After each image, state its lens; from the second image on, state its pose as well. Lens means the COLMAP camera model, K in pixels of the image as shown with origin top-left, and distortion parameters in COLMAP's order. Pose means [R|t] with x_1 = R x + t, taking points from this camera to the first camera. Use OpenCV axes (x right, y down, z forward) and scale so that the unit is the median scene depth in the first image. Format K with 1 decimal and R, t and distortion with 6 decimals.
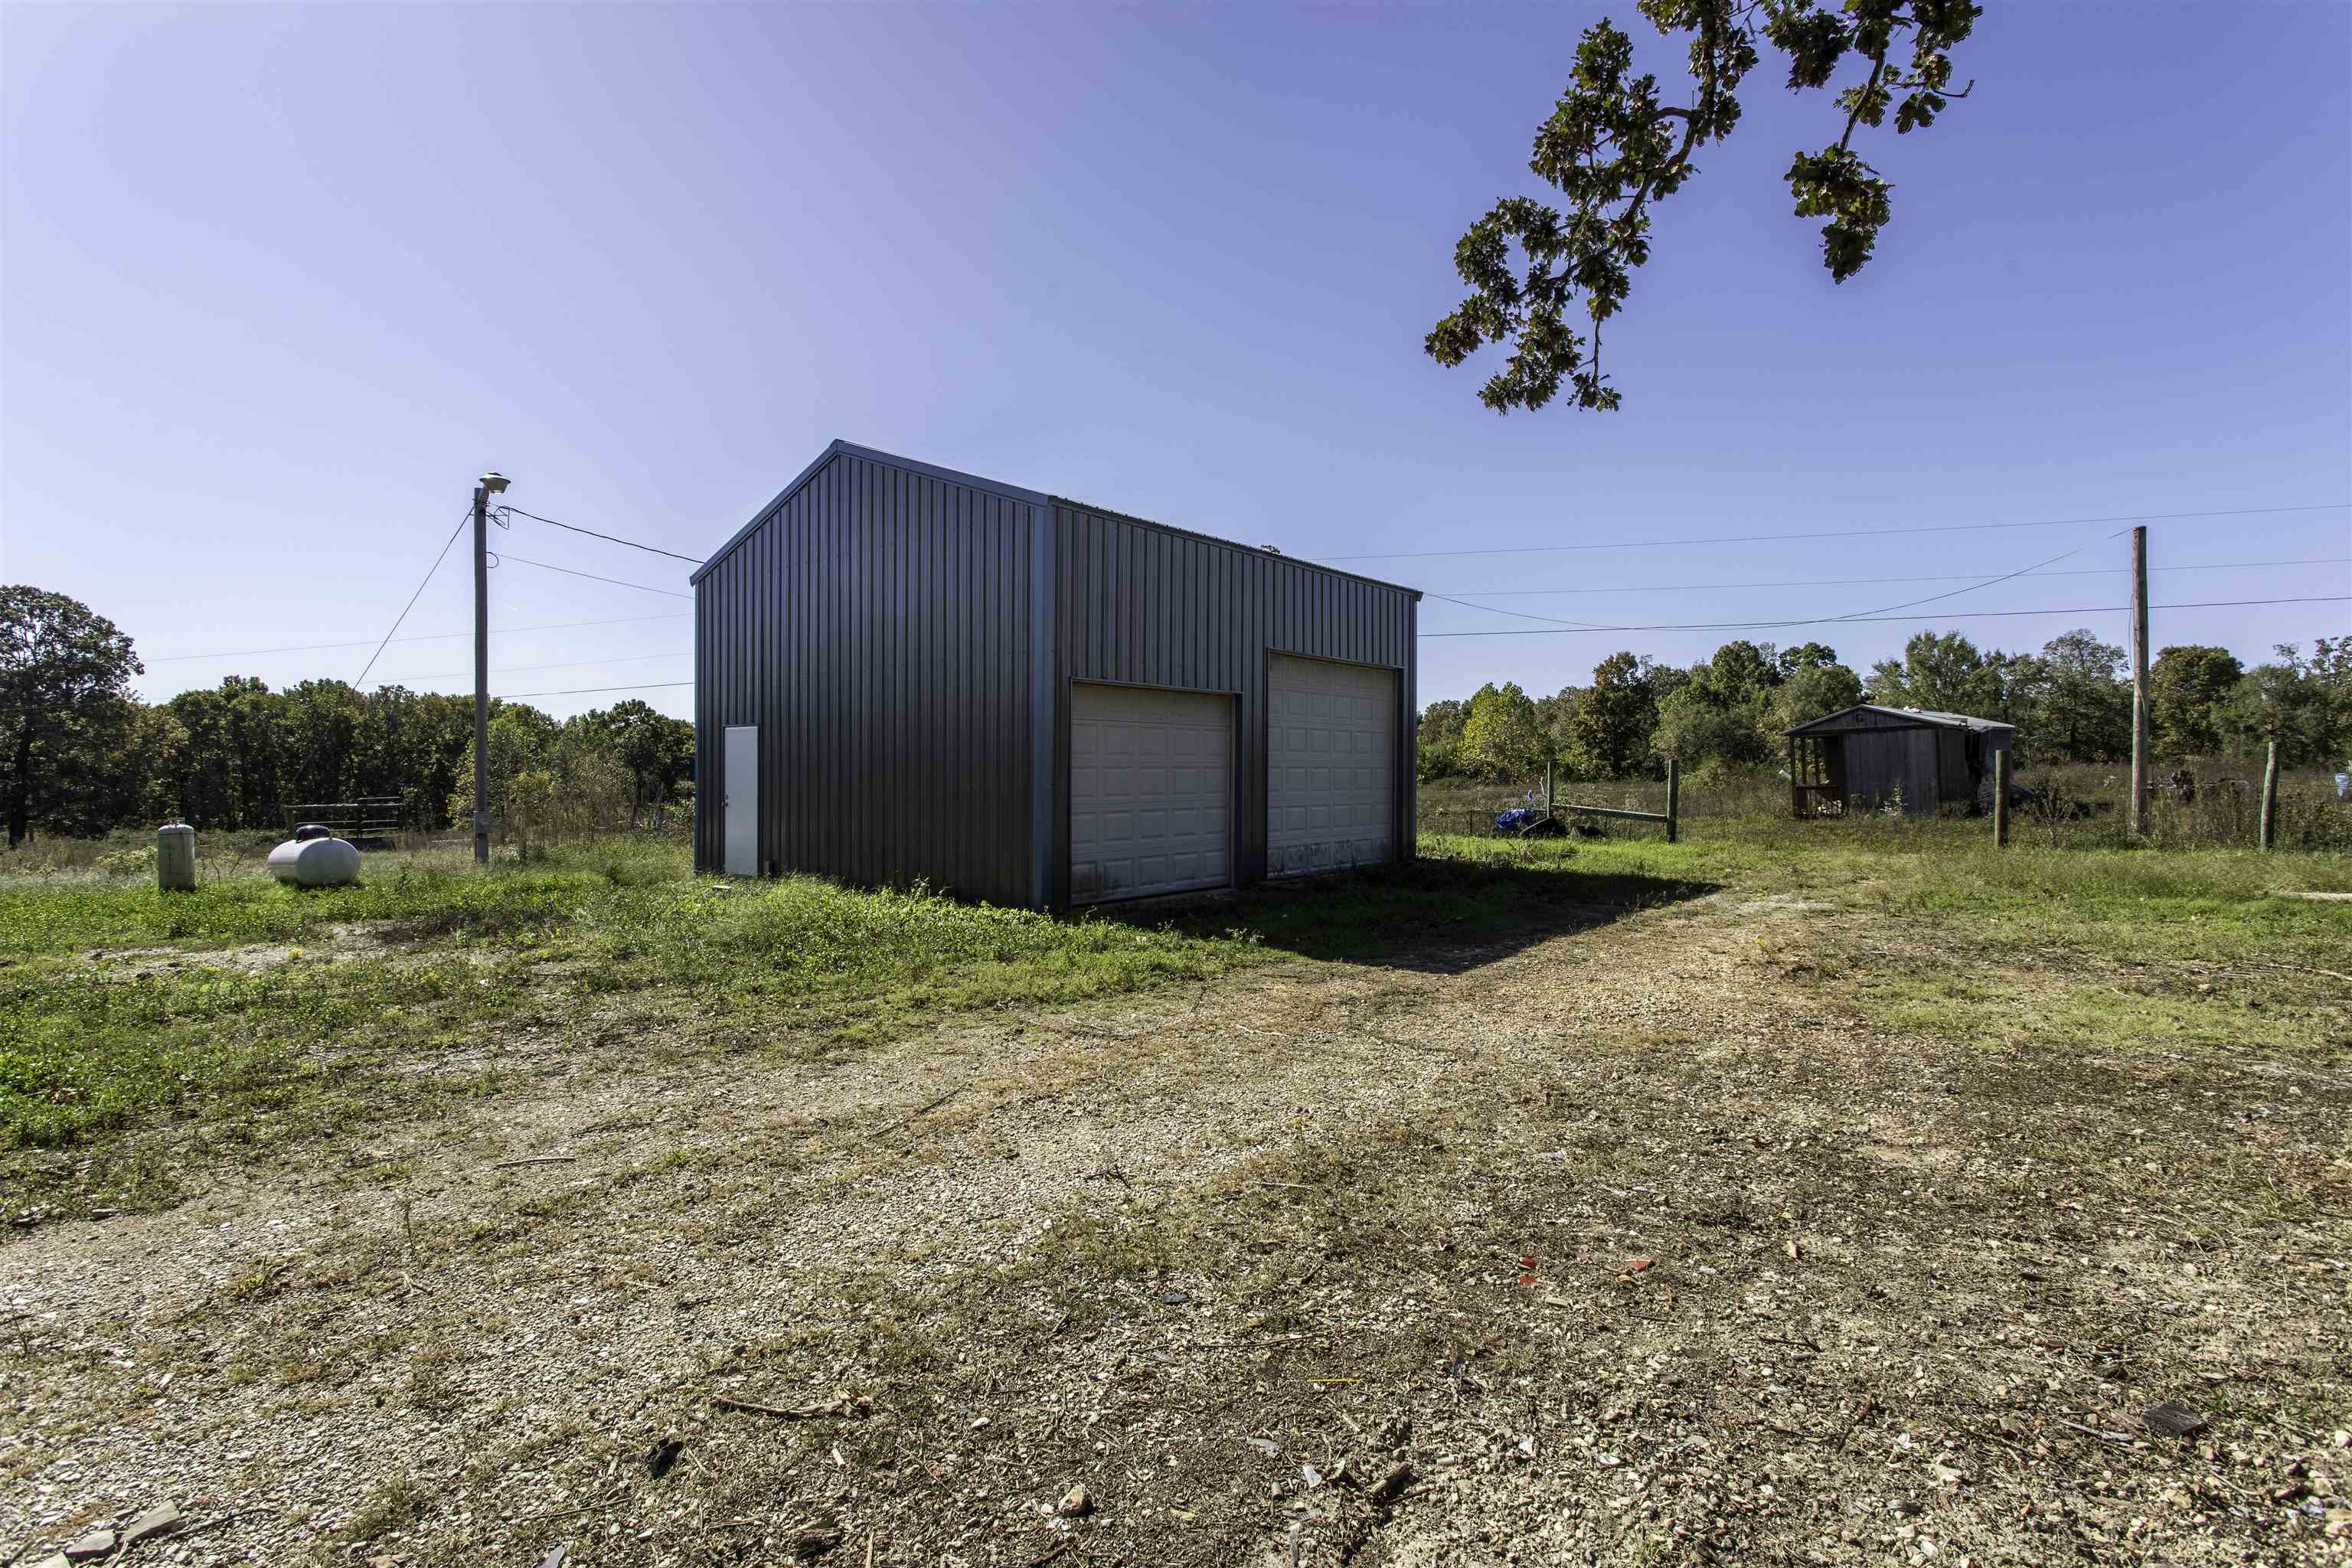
lens RADIAL K [[1149.9, 0, 1180.4], [0, 1149.9, 782.1], [0, 0, 1]] dist [-0.000777, 0.000252]
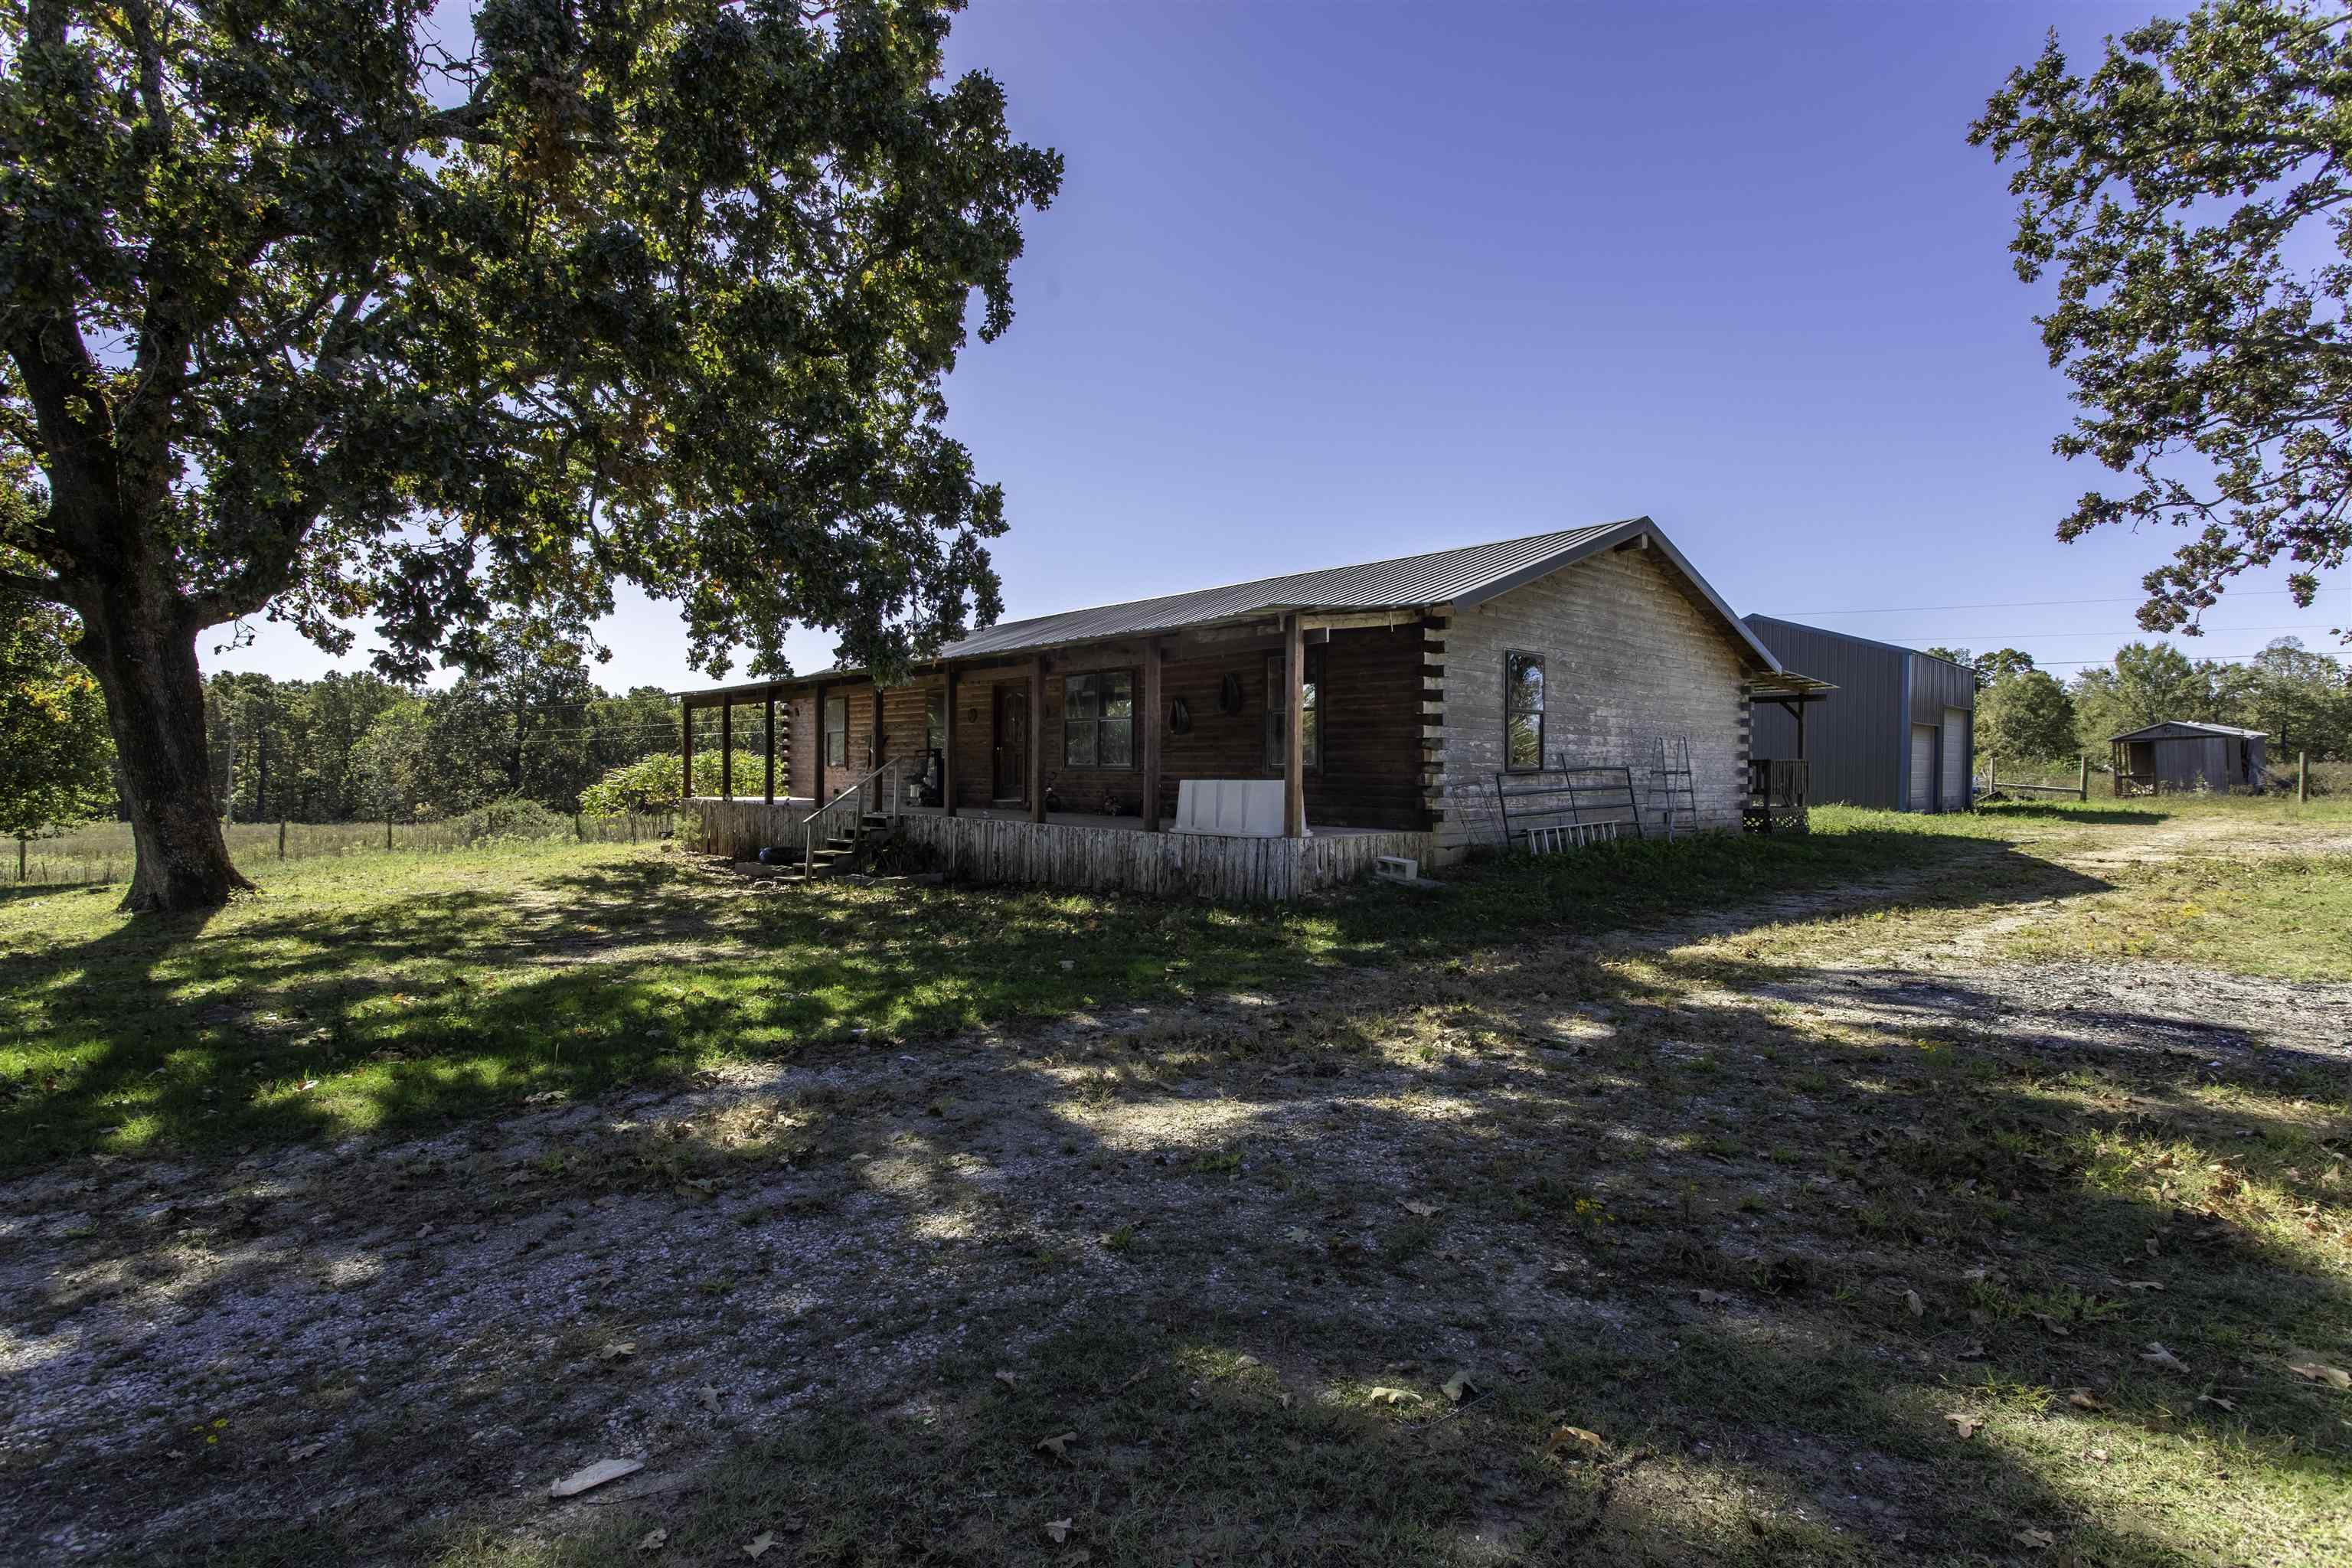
lens RADIAL K [[1149.9, 0, 1171.0], [0, 1149.9, 785.7], [0, 0, 1]] dist [-0.000777, 0.000252]
pose [[0.995359, 0.005821, -0.096058, -0.166167], [-0.005292, 0.999969, 0.005763, 0.004405], [0.096088, -0.005227, 0.995359, -0.184316]]
